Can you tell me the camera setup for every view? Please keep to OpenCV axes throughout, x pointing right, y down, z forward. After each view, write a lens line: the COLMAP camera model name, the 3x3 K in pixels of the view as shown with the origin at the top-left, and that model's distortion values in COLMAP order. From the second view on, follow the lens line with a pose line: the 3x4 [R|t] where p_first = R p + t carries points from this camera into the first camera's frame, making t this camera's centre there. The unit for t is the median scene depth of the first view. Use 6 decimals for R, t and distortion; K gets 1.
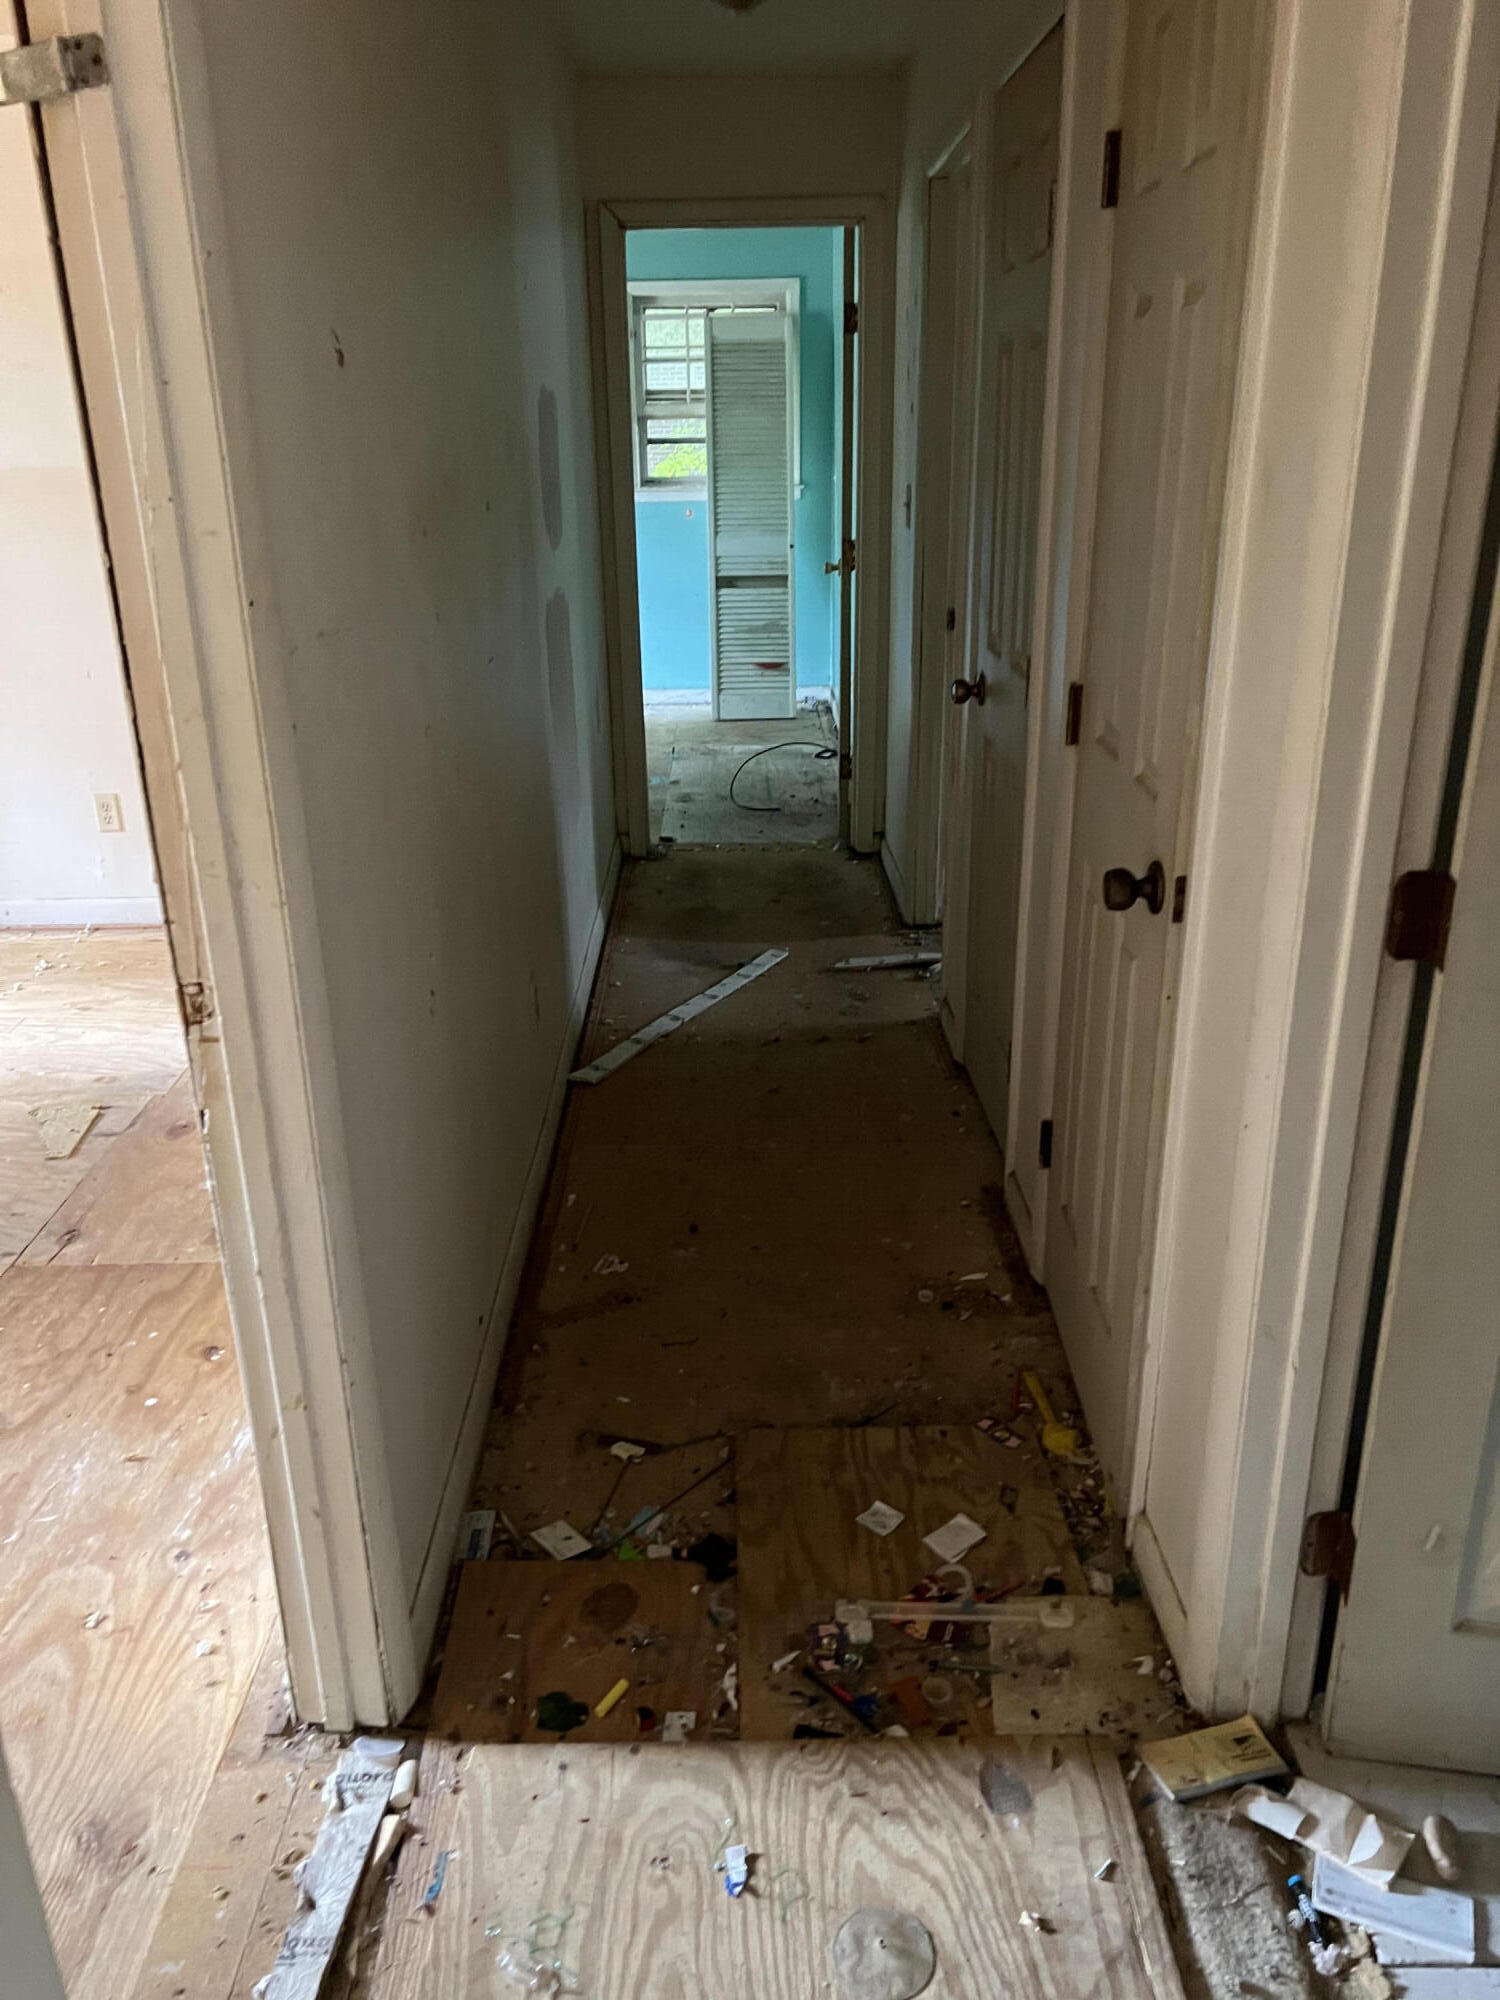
lens RADIAL K [[1528.3, 0, 747.7], [0, 1528.3, 999.6], [0, 0, 1]] dist [0.025353, -0.011360]
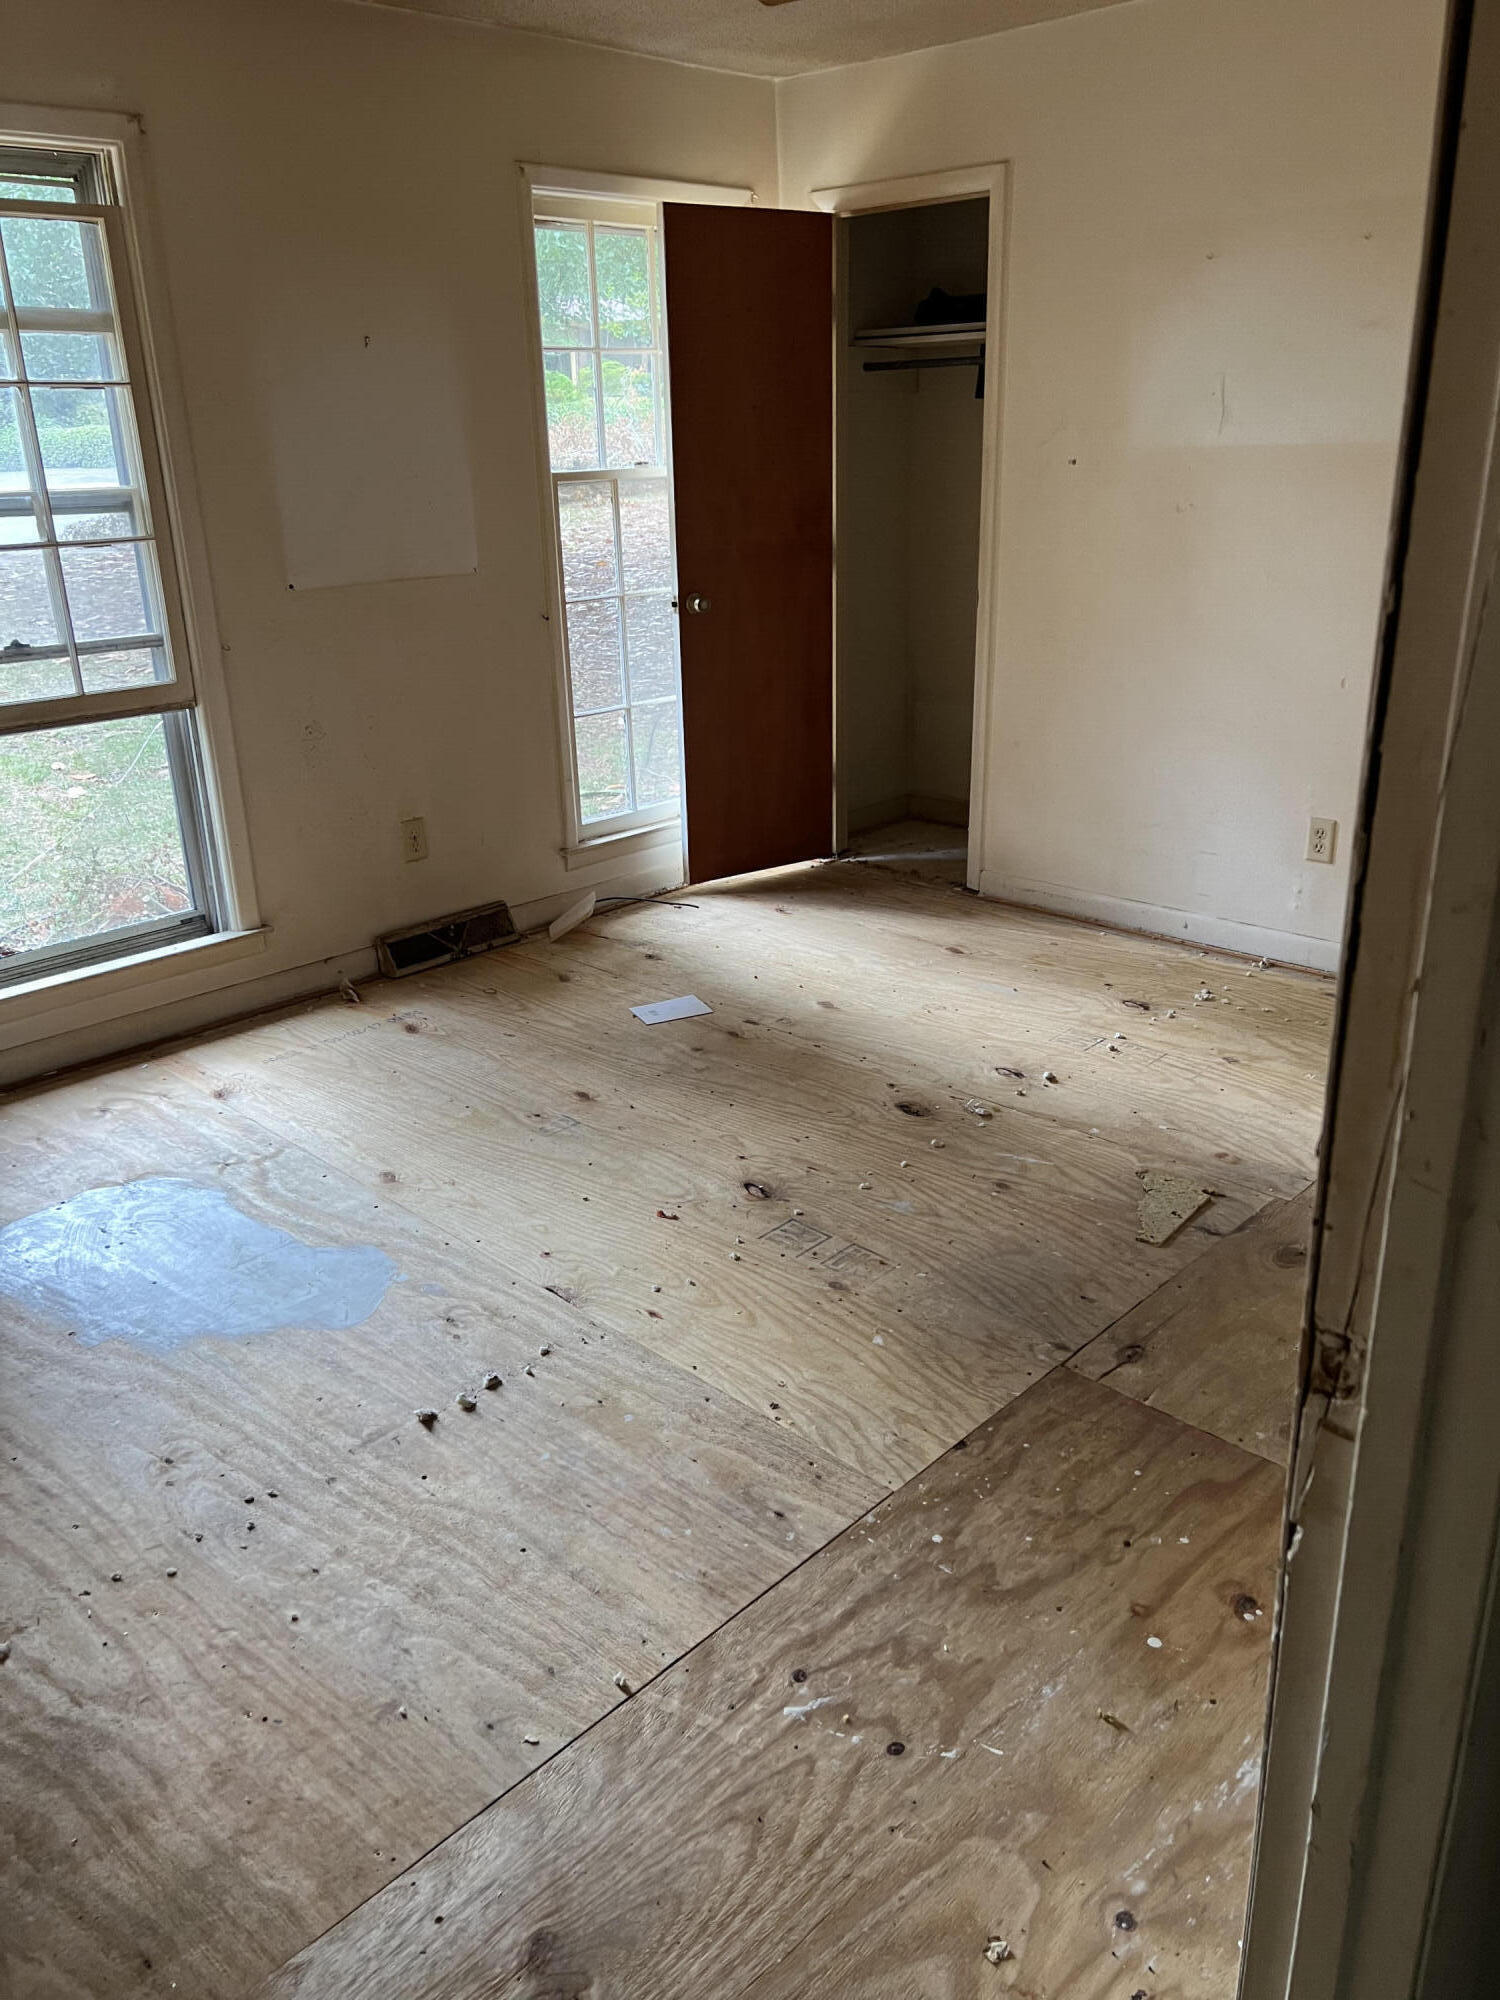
lens RADIAL K [[1528.3, 0, 751.8], [0, 1528.3, 998.0], [0, 0, 1]] dist [0.025353, -0.011360]
pose [[0.717683, 0.245130, -0.651799, -0.099131], [-0.234118, 0.966447, 0.105682, -0.079148], [0.655835, 0.076752, 0.750992, 0.236774]]
